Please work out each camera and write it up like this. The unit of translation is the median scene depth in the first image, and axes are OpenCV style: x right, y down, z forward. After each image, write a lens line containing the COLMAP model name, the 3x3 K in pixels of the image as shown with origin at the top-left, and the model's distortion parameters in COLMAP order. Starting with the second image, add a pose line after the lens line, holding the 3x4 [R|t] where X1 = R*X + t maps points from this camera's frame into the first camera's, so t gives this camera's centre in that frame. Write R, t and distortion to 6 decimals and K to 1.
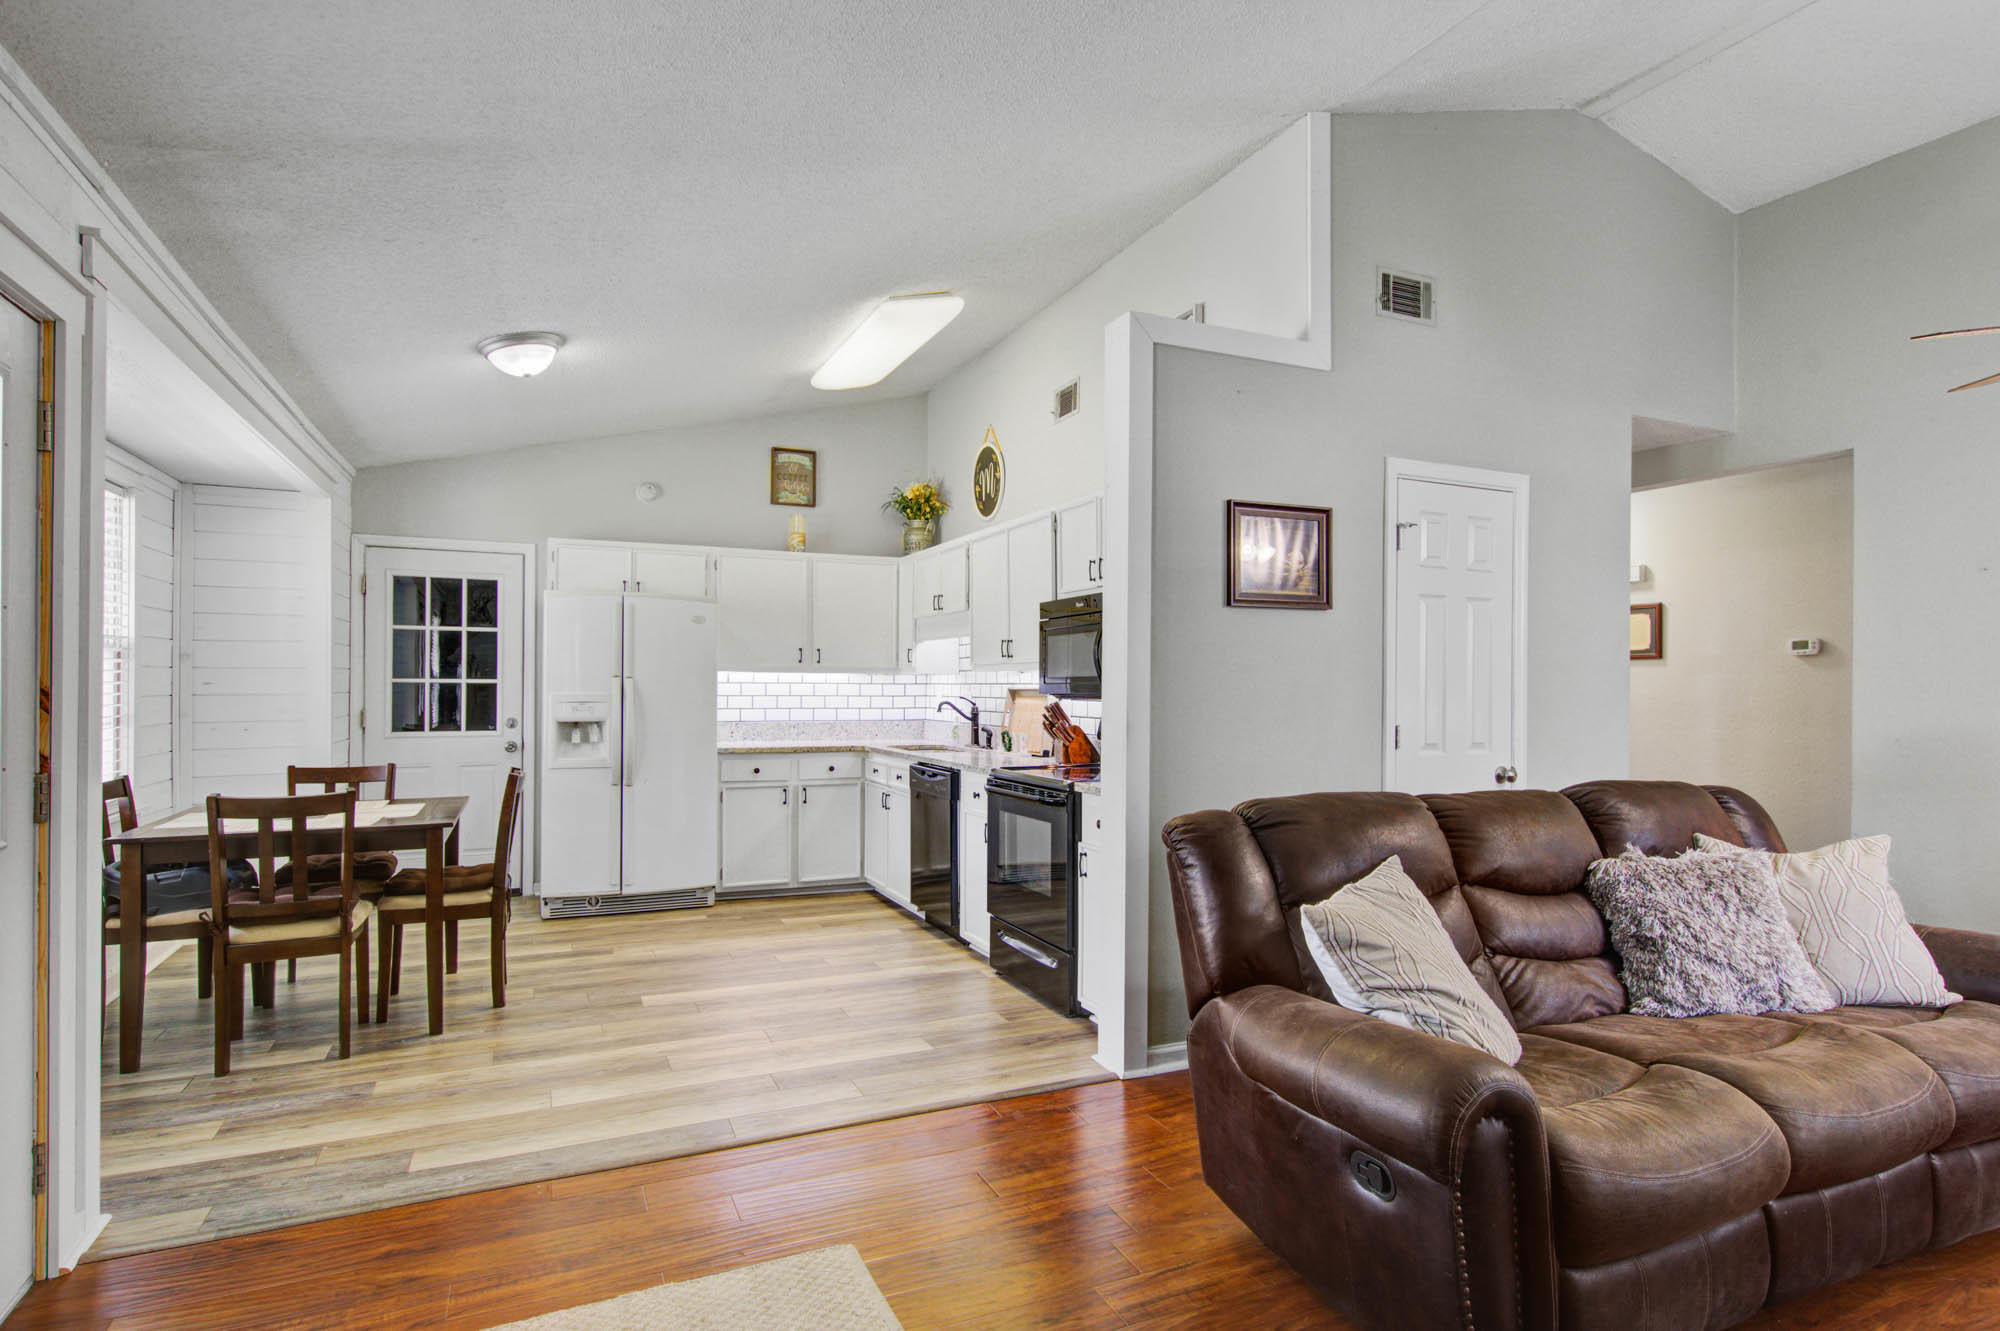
lens RADIAL K [[1024.5, 0, 1000.8], [0, 1024.5, 682.0], [0, 0, 1]] dist [-0.000162, 0.000013]
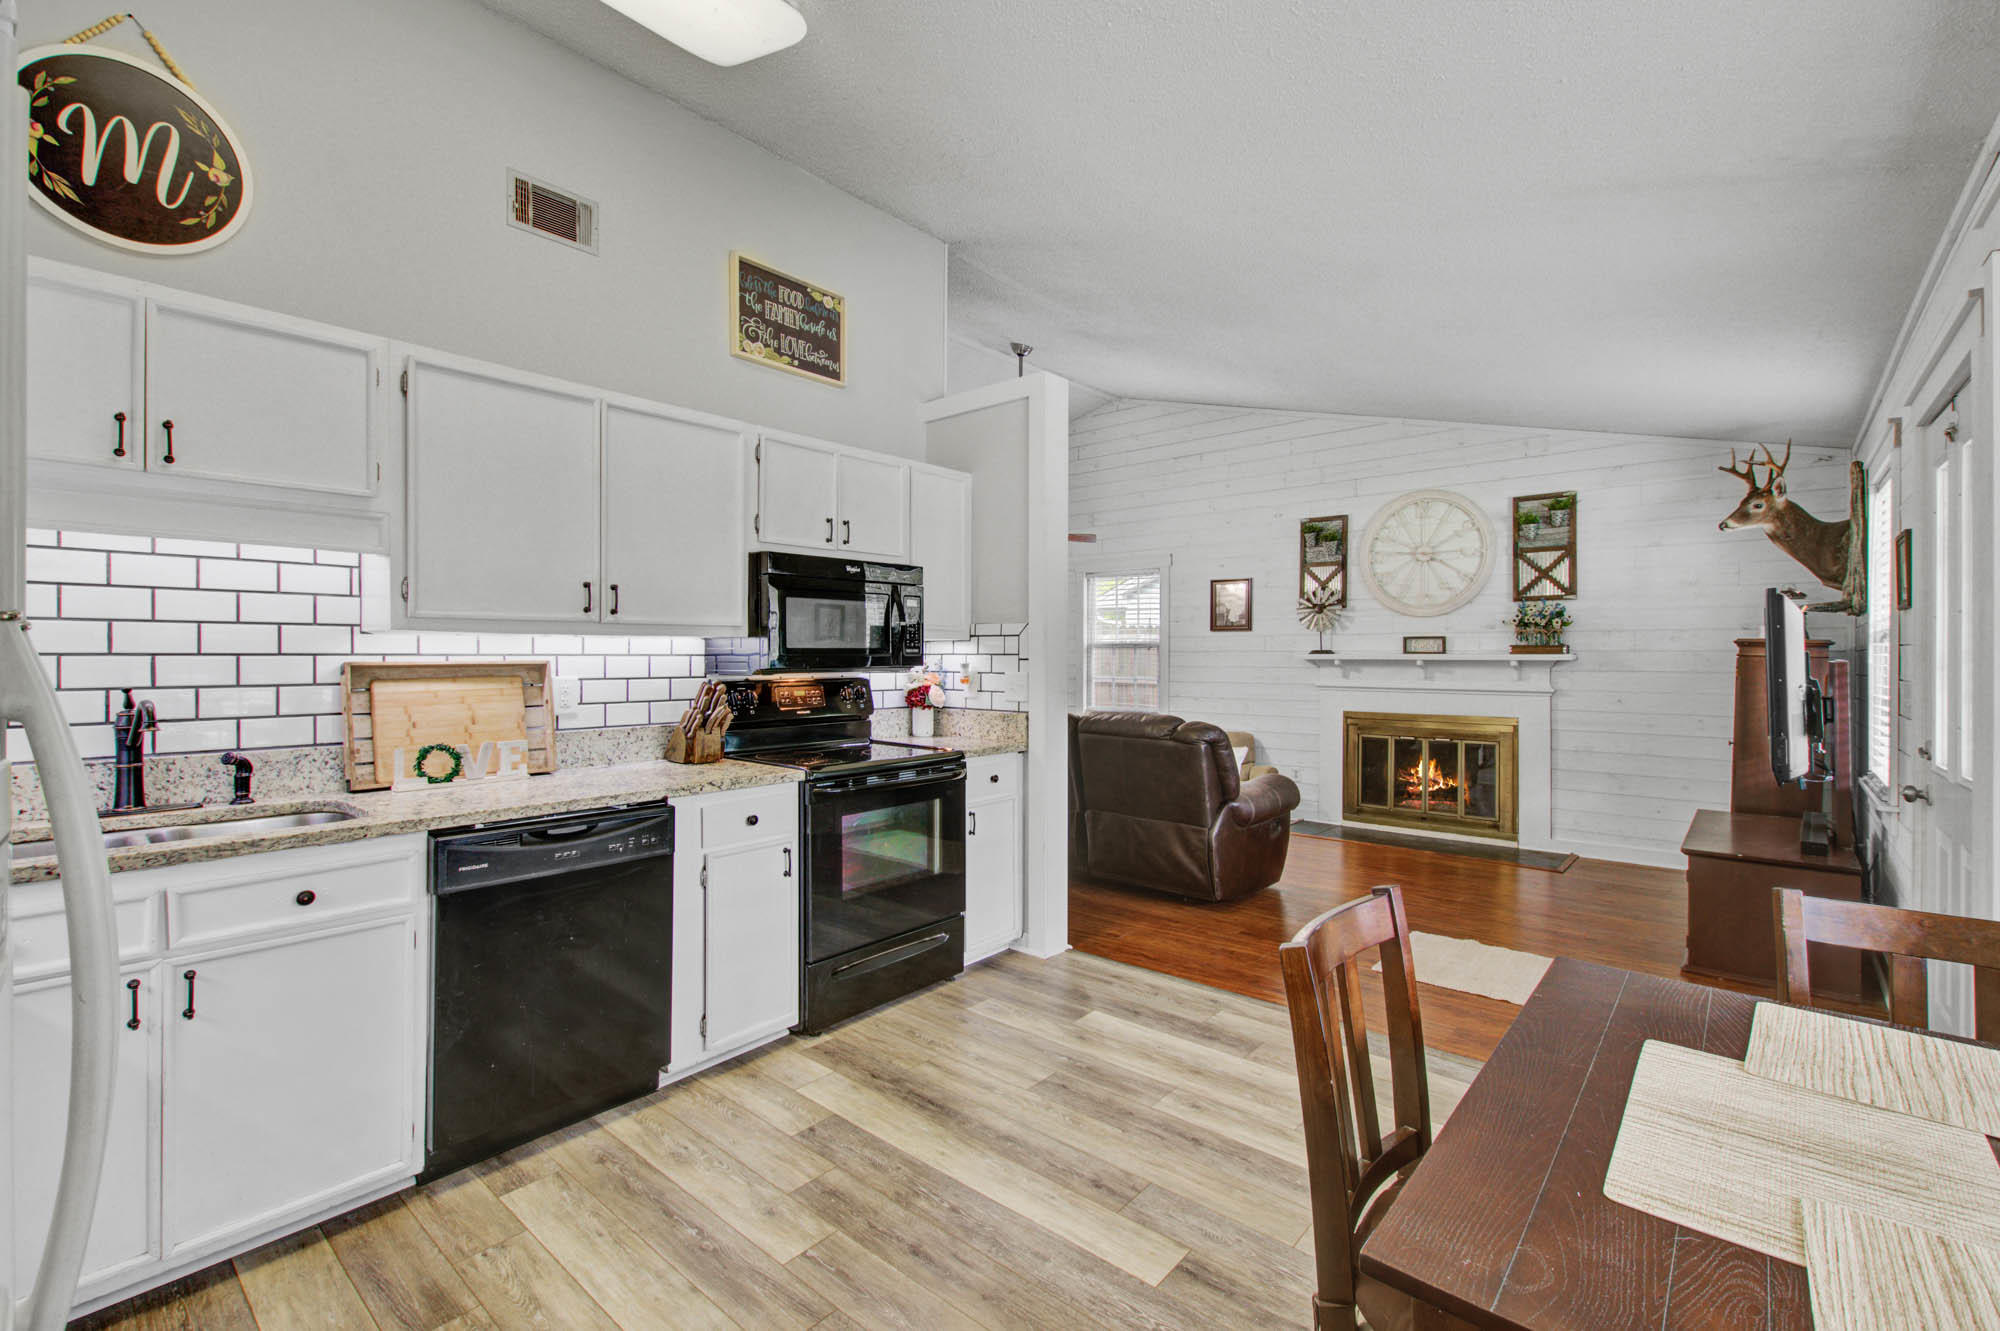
lens RADIAL K [[872.8, 0, 996.7], [0, 872.8, 656.3], [0, 0, 1]] dist [0.004074, 0.000004]
pose [[-0.419263, -0.006879, 0.907839, -0.480919], [-0.007872, 0.999961, 0.003941, -0.001556], [-0.907831, -0.005494, -0.419301, 0.852826]]
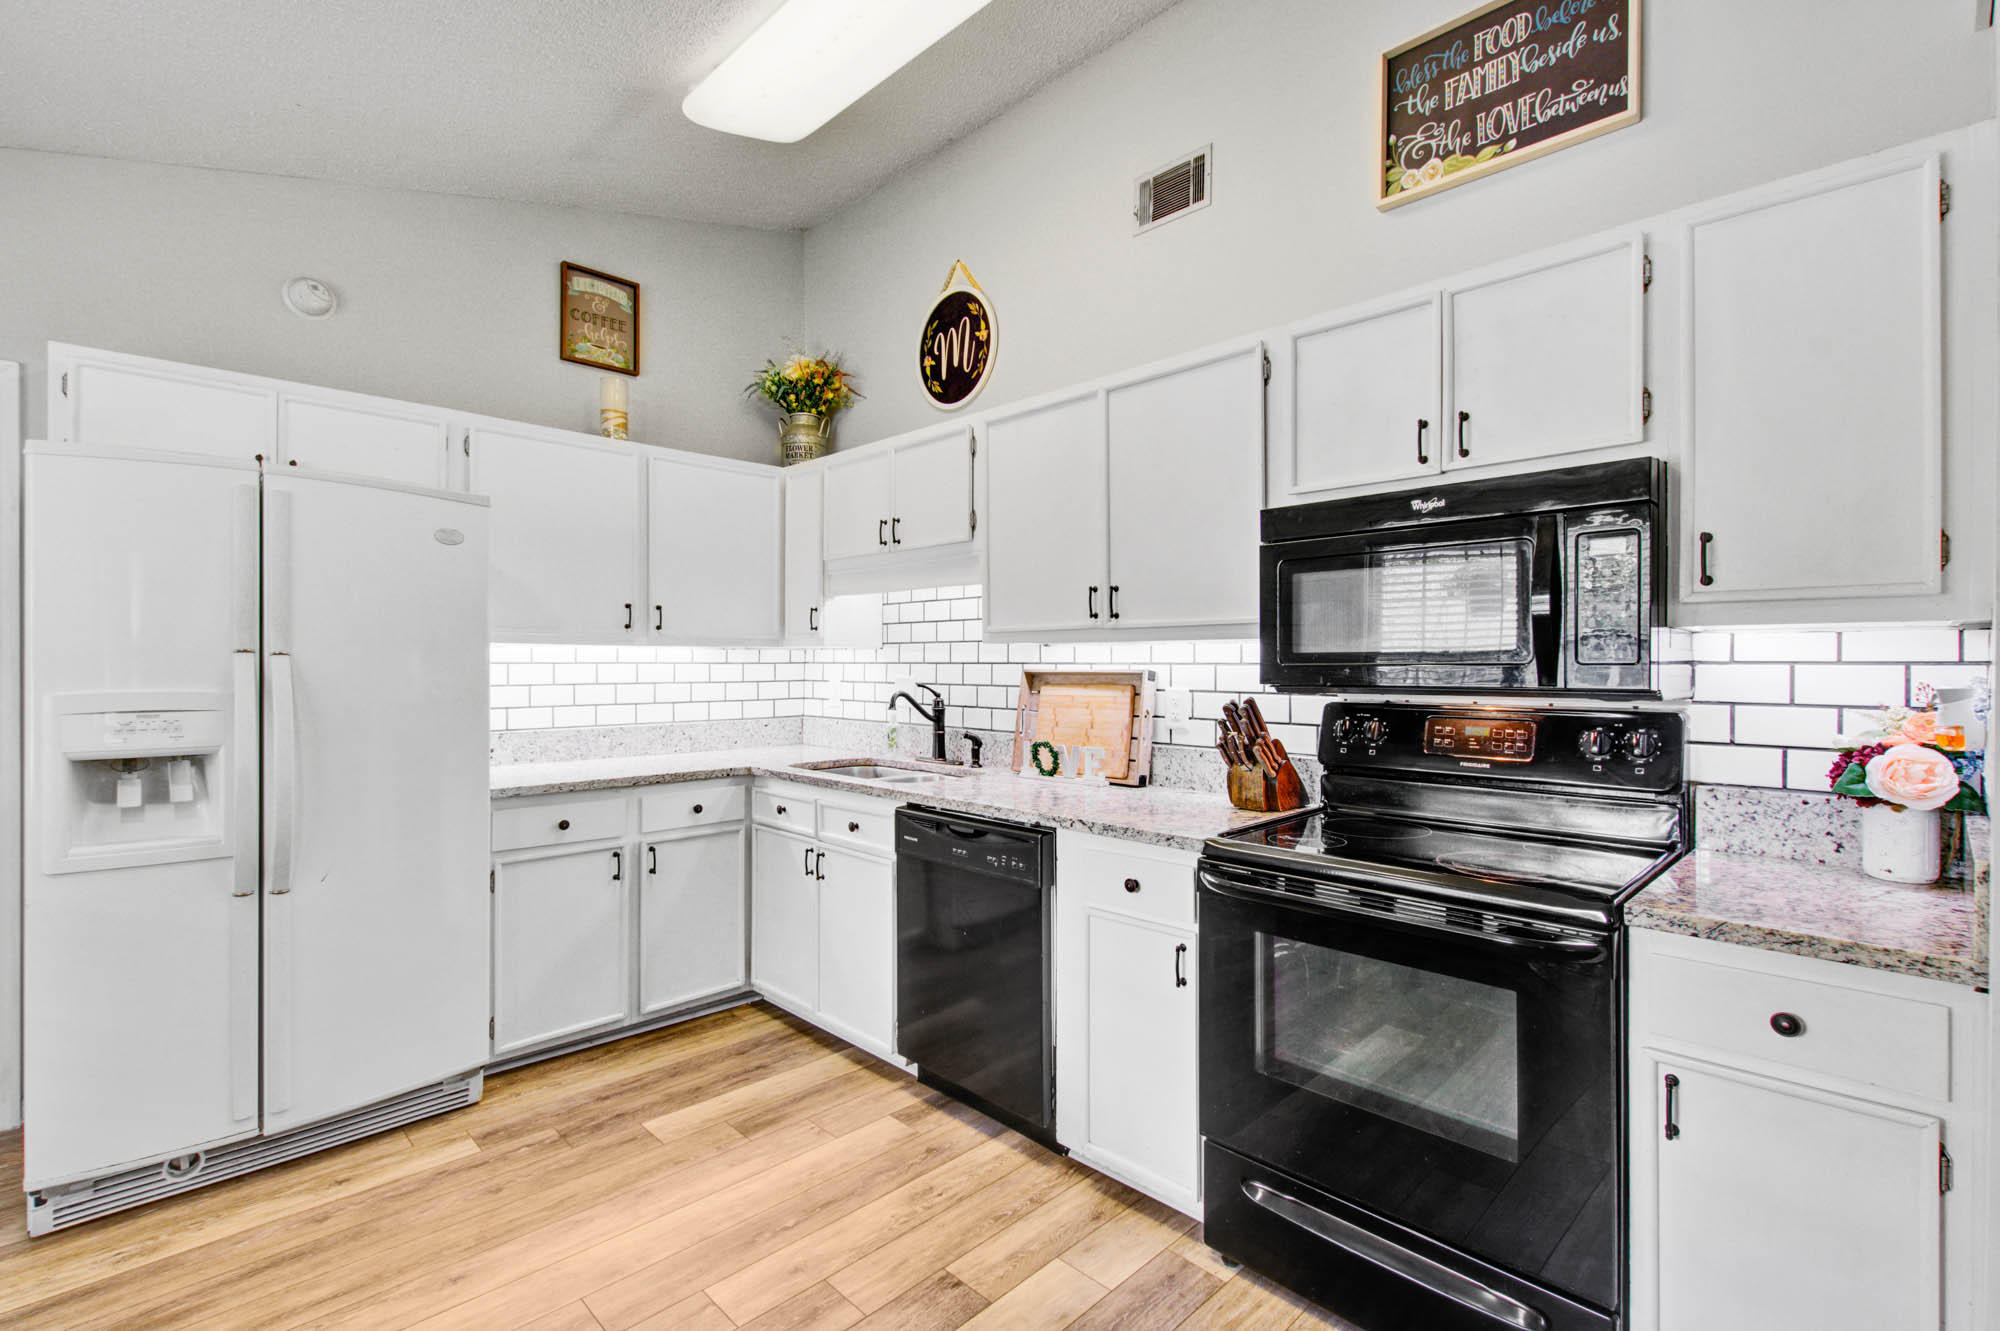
lens RADIAL K [[894.1, 0, 1004.7], [0, 894.1, 664.1], [0, 0, 1]] dist [0.004407, 0.000508]
pose [[0.935988, -0.005190, 0.351995, -0.185849], [0.002482, 0.999964, 0.008145, -0.002195], [-0.352024, -0.006750, 0.935967, 0.473689]]
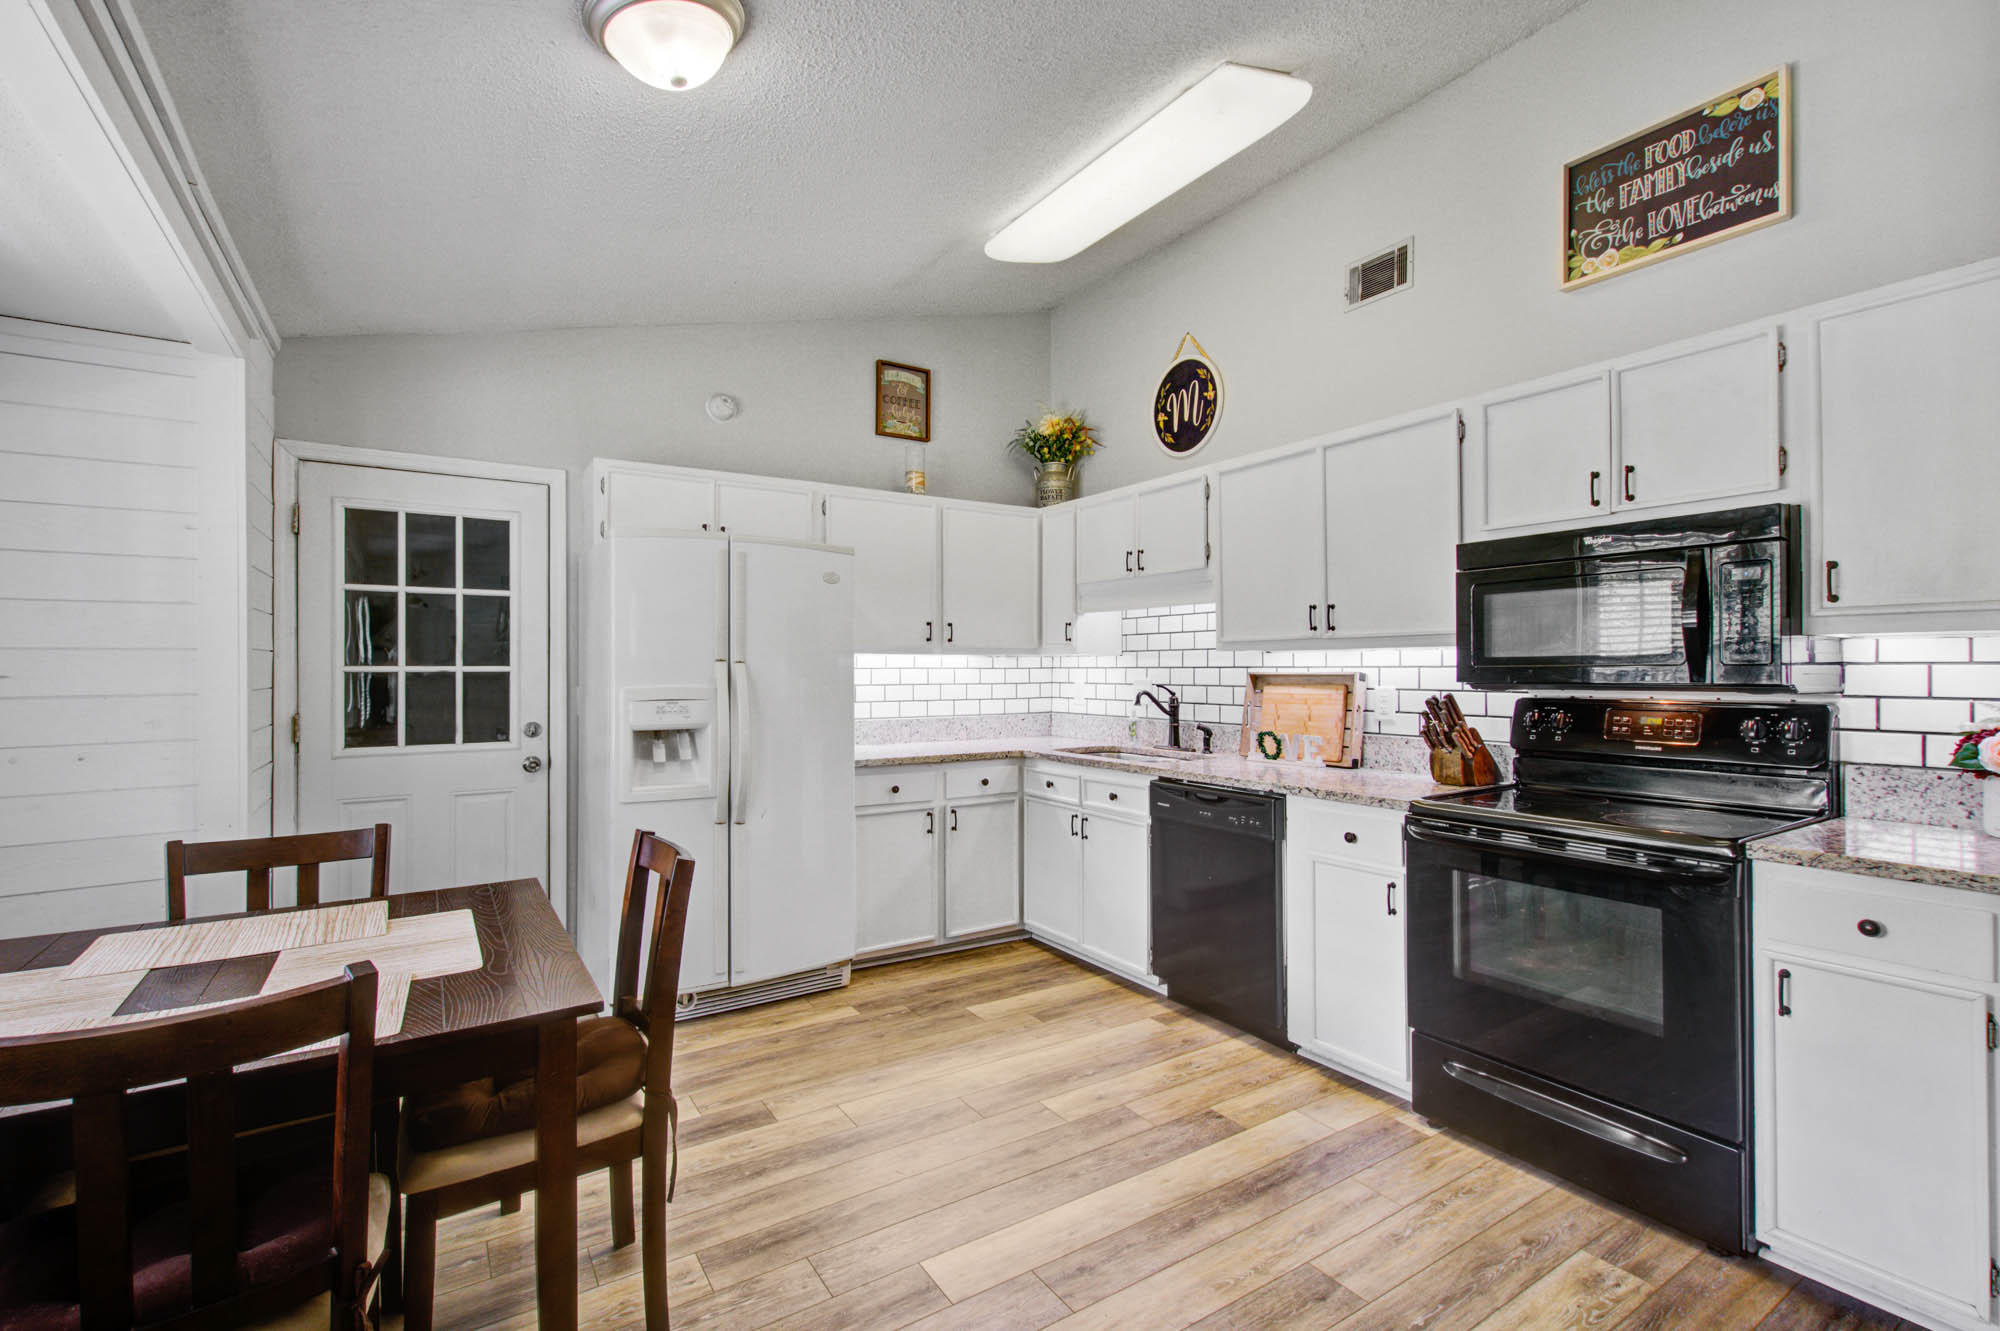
lens RADIAL K [[887.1, 0, 1003.9], [0, 887.1, 664.5], [0, 0, 1]] dist [0.003508, -0.000439]
pose [[0.988585, -0.006929, 0.150503, -0.256065], [0.006952, 0.999976, 0.000371, -0.001760], [-0.150502, 0.000679, 0.988609, 0.366676]]
